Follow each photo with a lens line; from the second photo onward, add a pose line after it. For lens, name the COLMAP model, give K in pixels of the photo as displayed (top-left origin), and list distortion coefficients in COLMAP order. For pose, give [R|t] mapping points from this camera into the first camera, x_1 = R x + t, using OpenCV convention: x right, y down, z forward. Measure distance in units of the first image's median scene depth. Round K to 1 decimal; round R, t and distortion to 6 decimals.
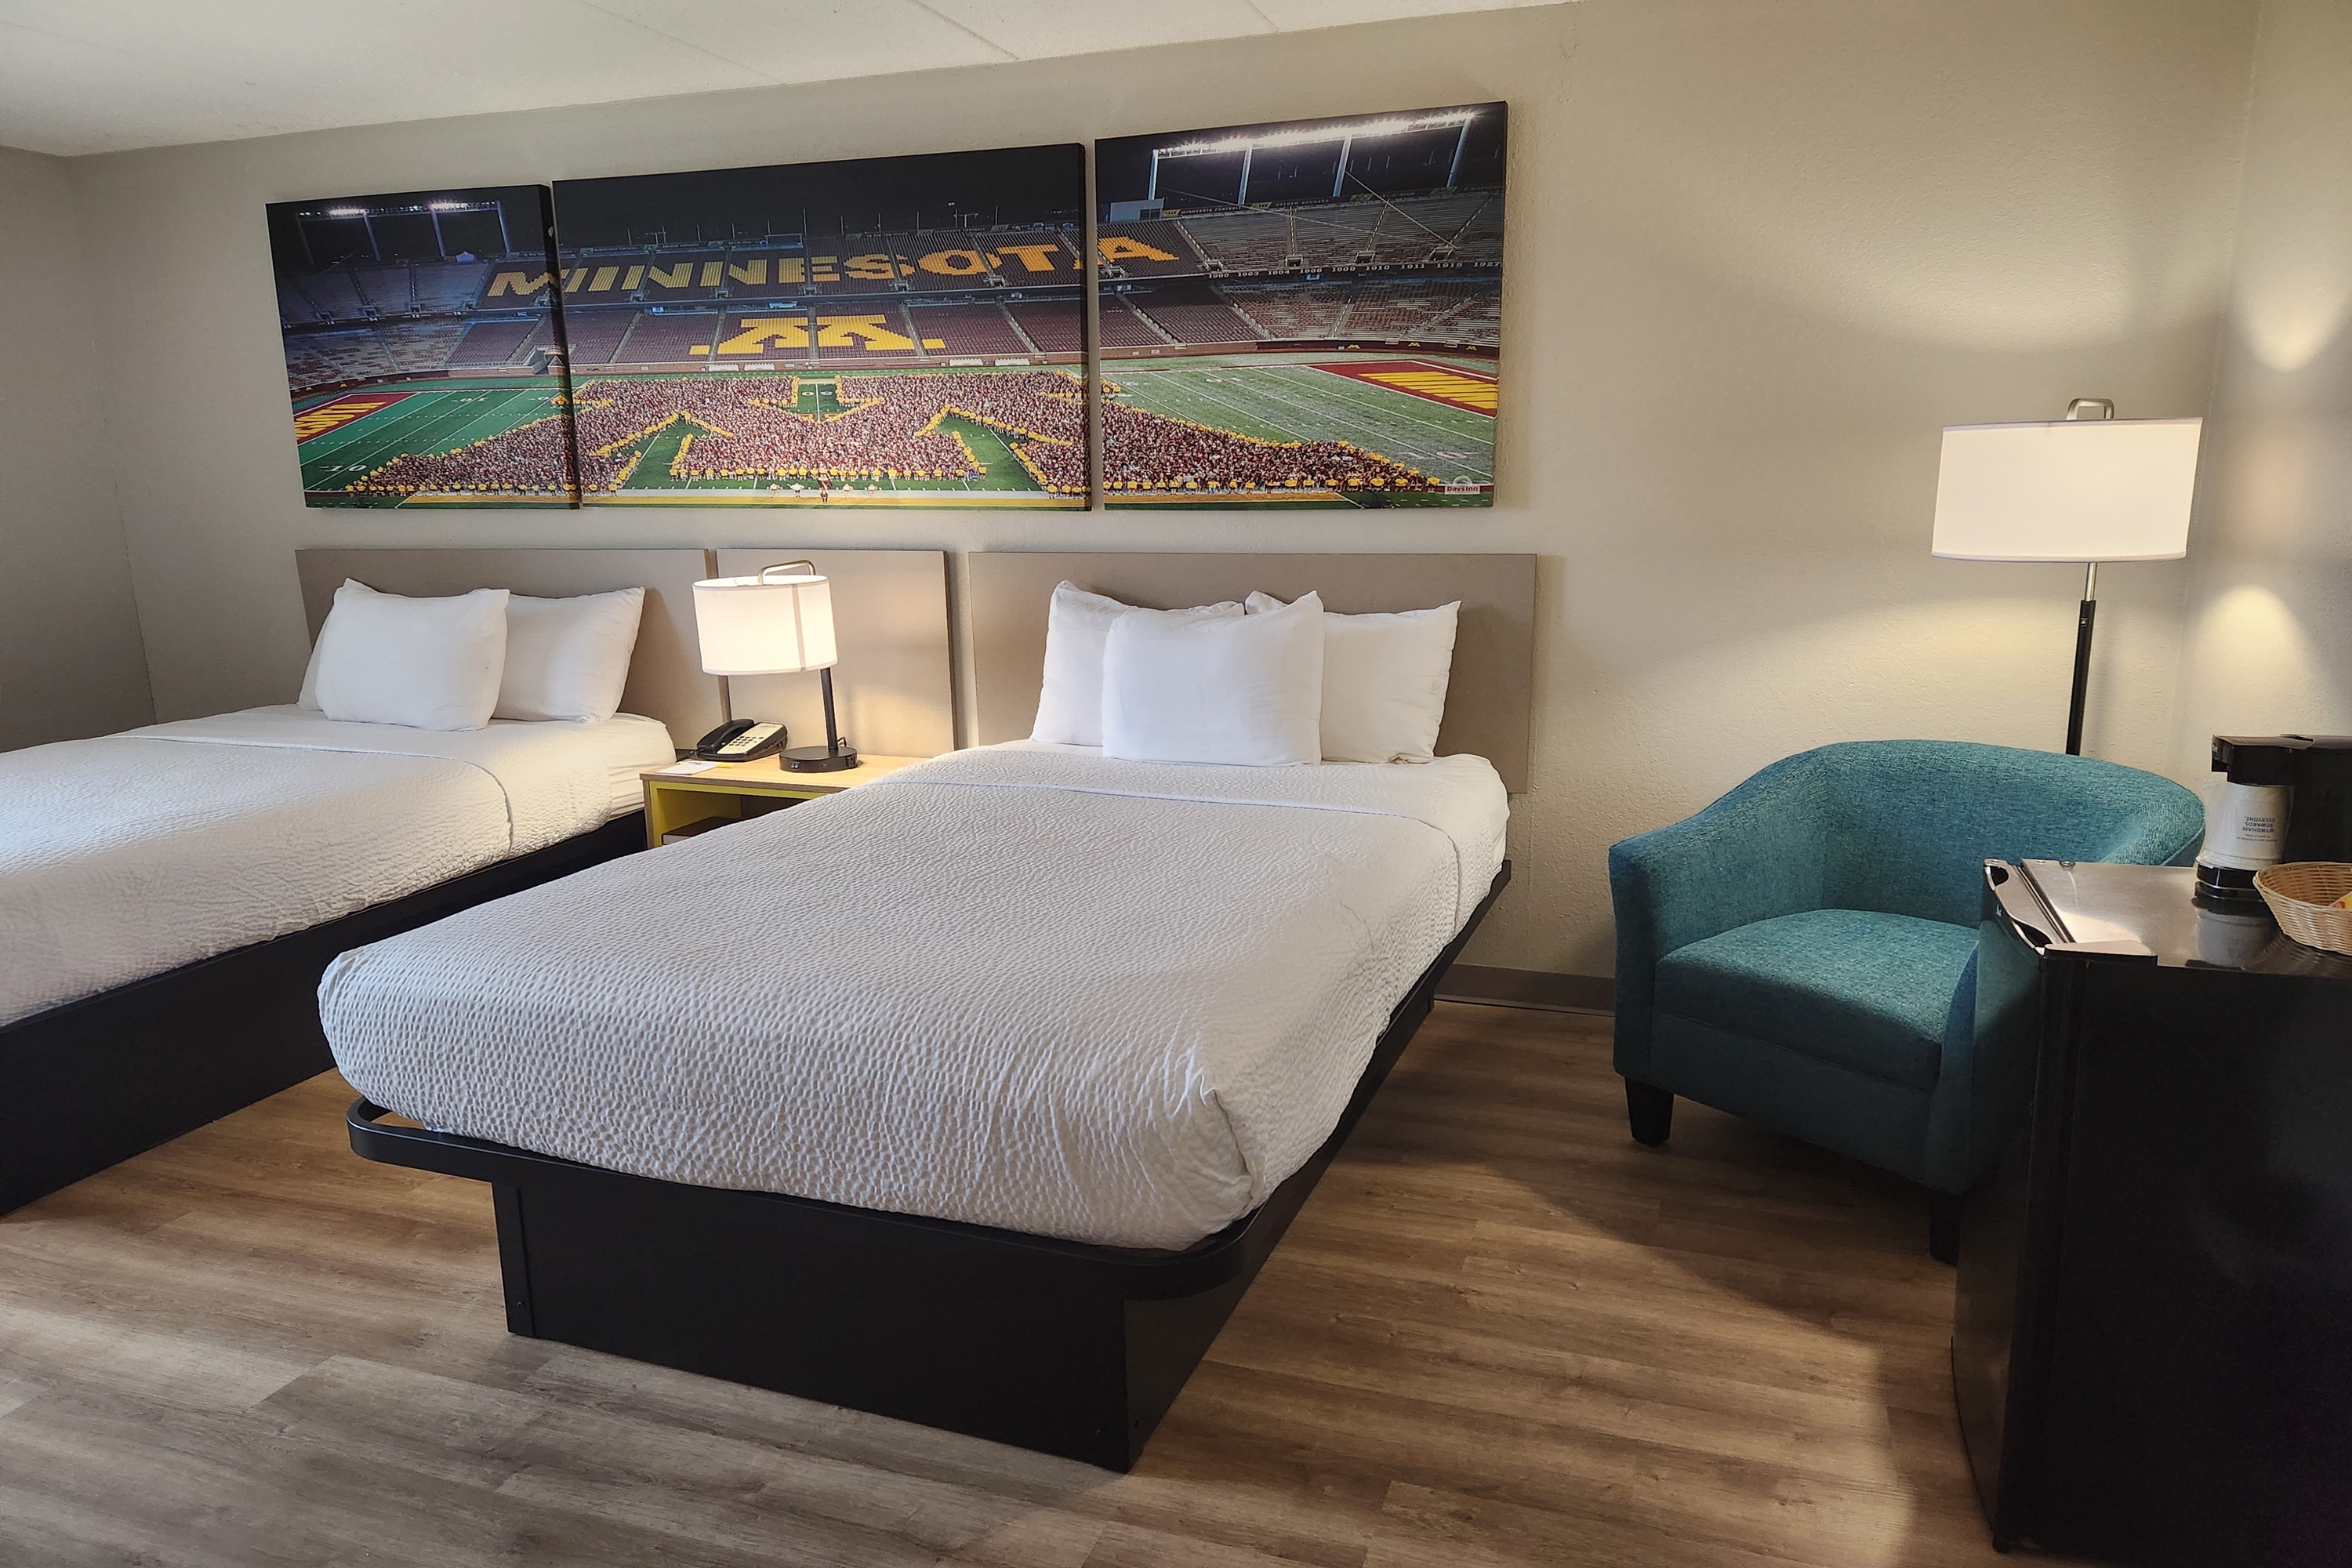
lens RADIAL K [[1562.1, 0, 1164.1], [0, 1562.1, 822.7], [0, 0, 1]] dist [0.088002, -0.084441]
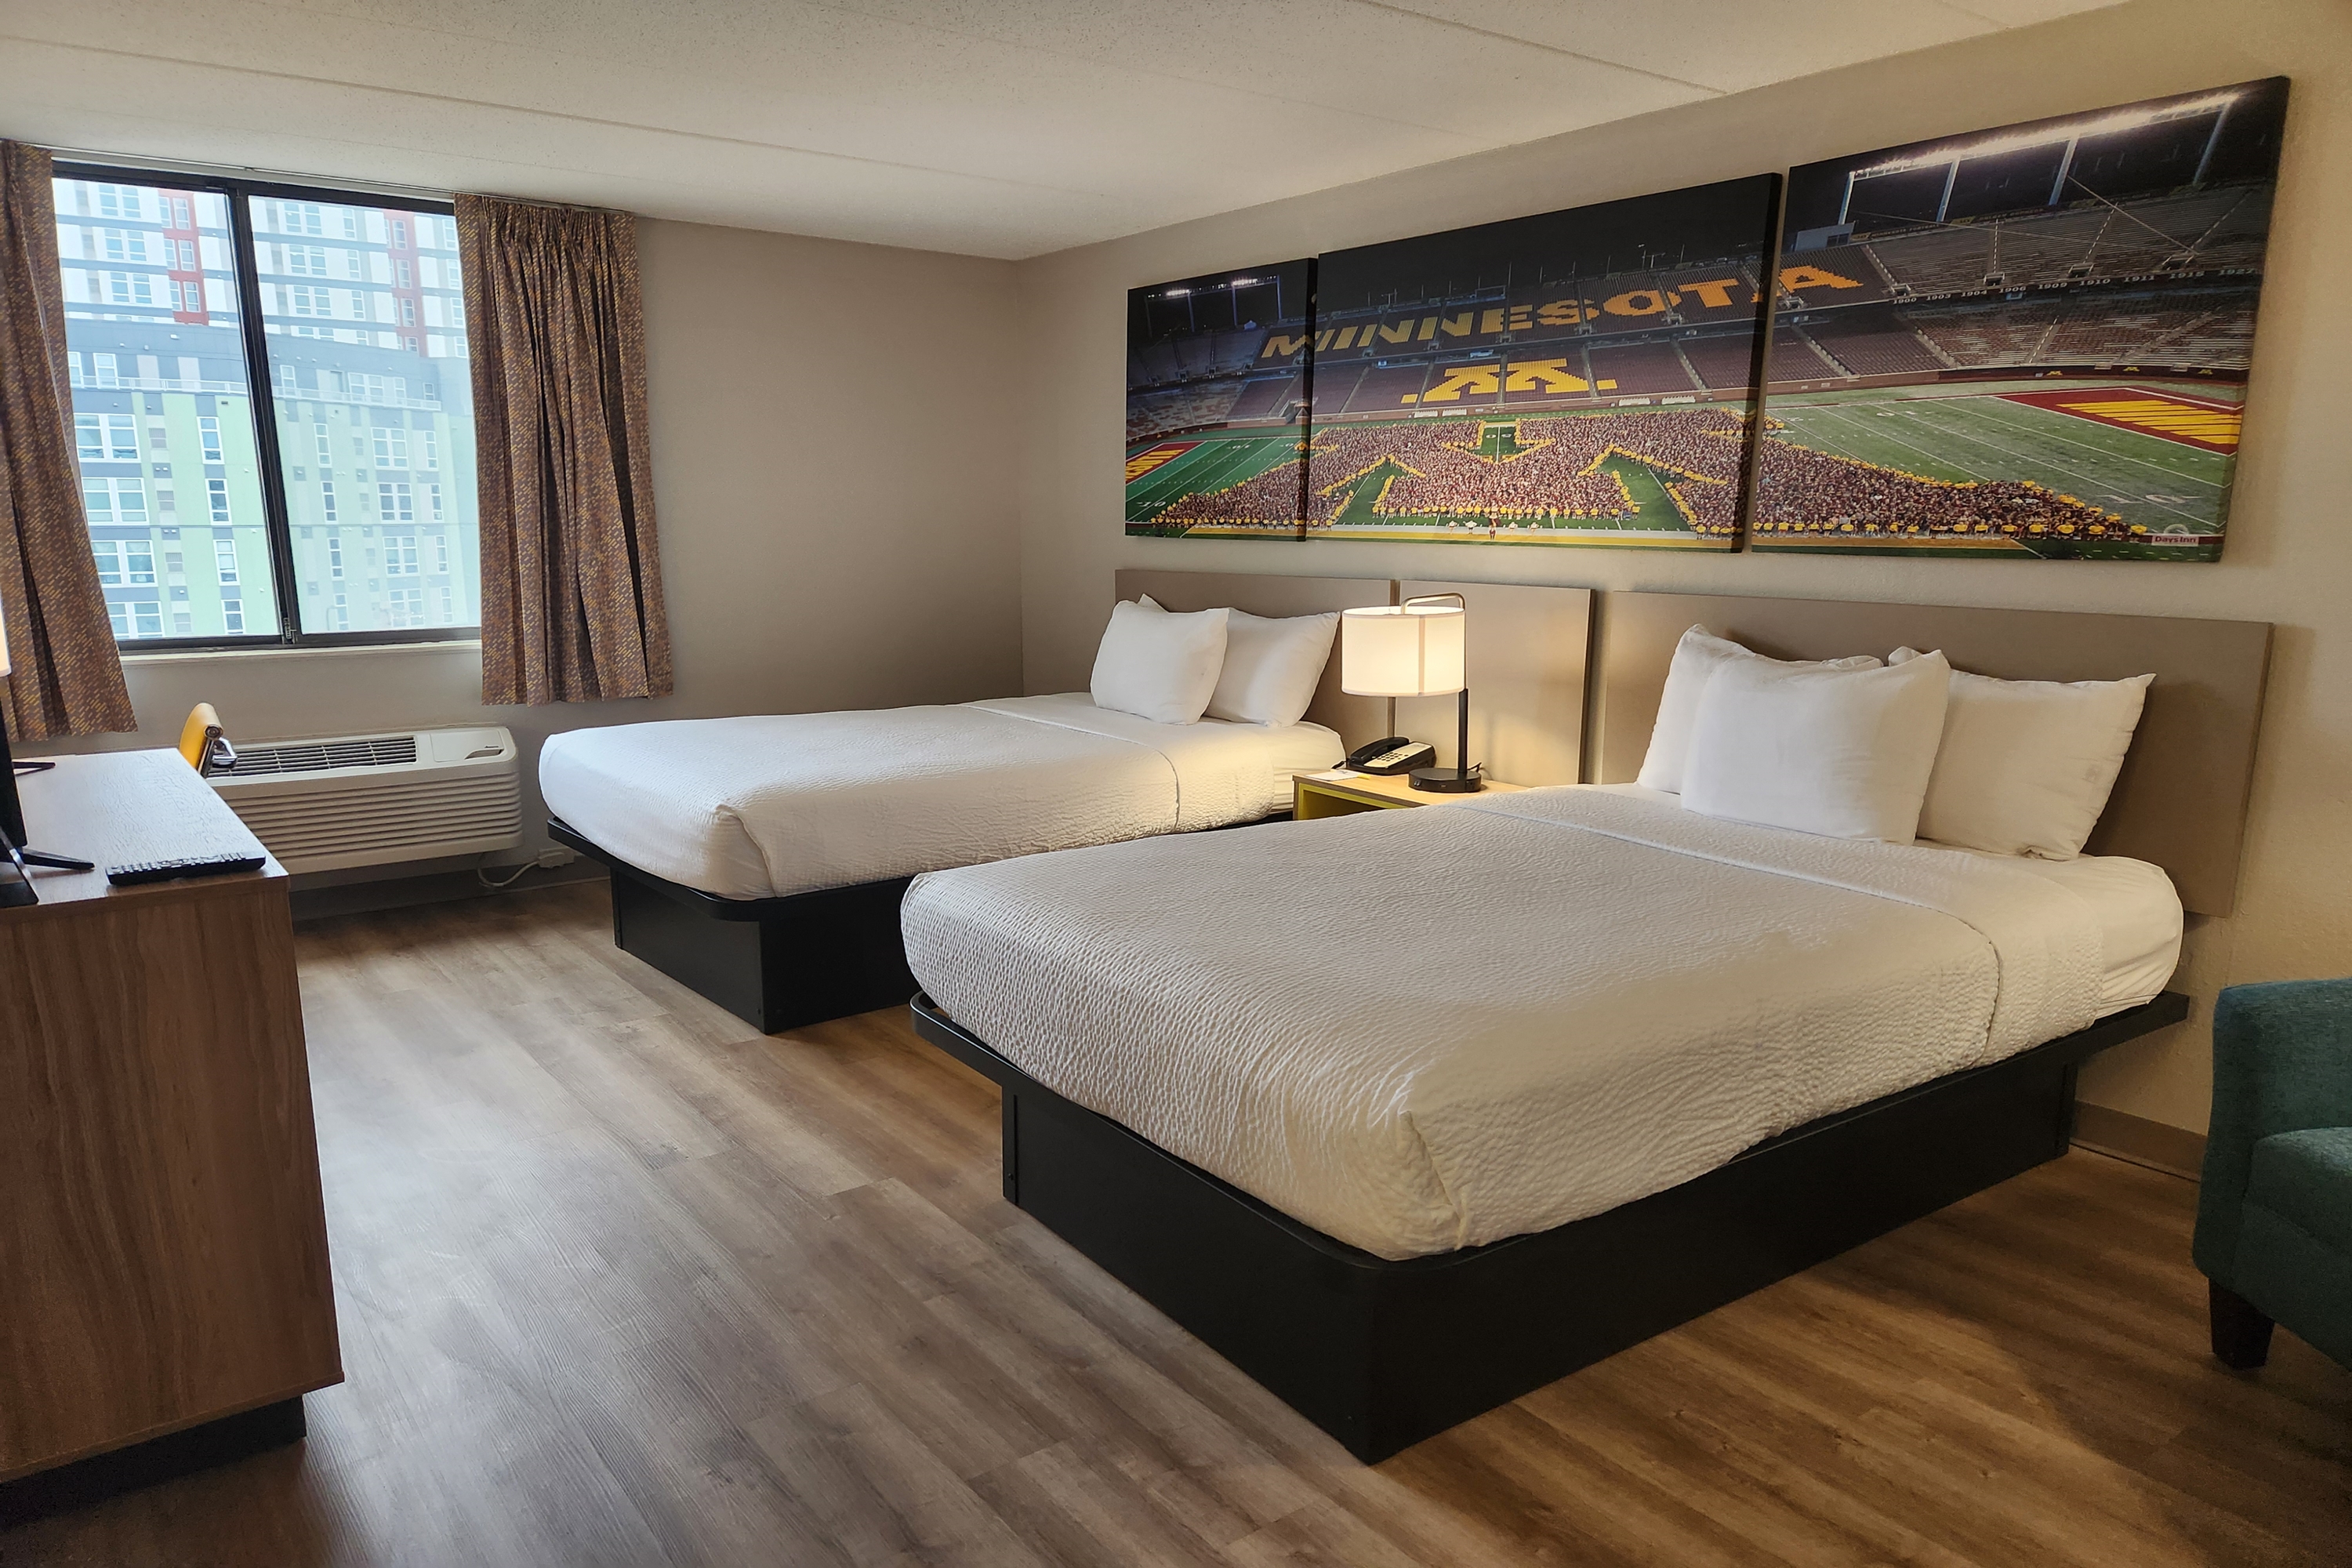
lens RADIAL K [[1562.1, 0, 1164.1], [0, 1562.1, 822.7], [0, 0, 1]] dist [0.088002, -0.084441]
pose [[0.831442, 0.126310, -0.541063, 0.203050], [-0.138178, 0.990228, 0.018830, -0.006327], [0.538155, 0.059107, 0.840771, 0.013817]]
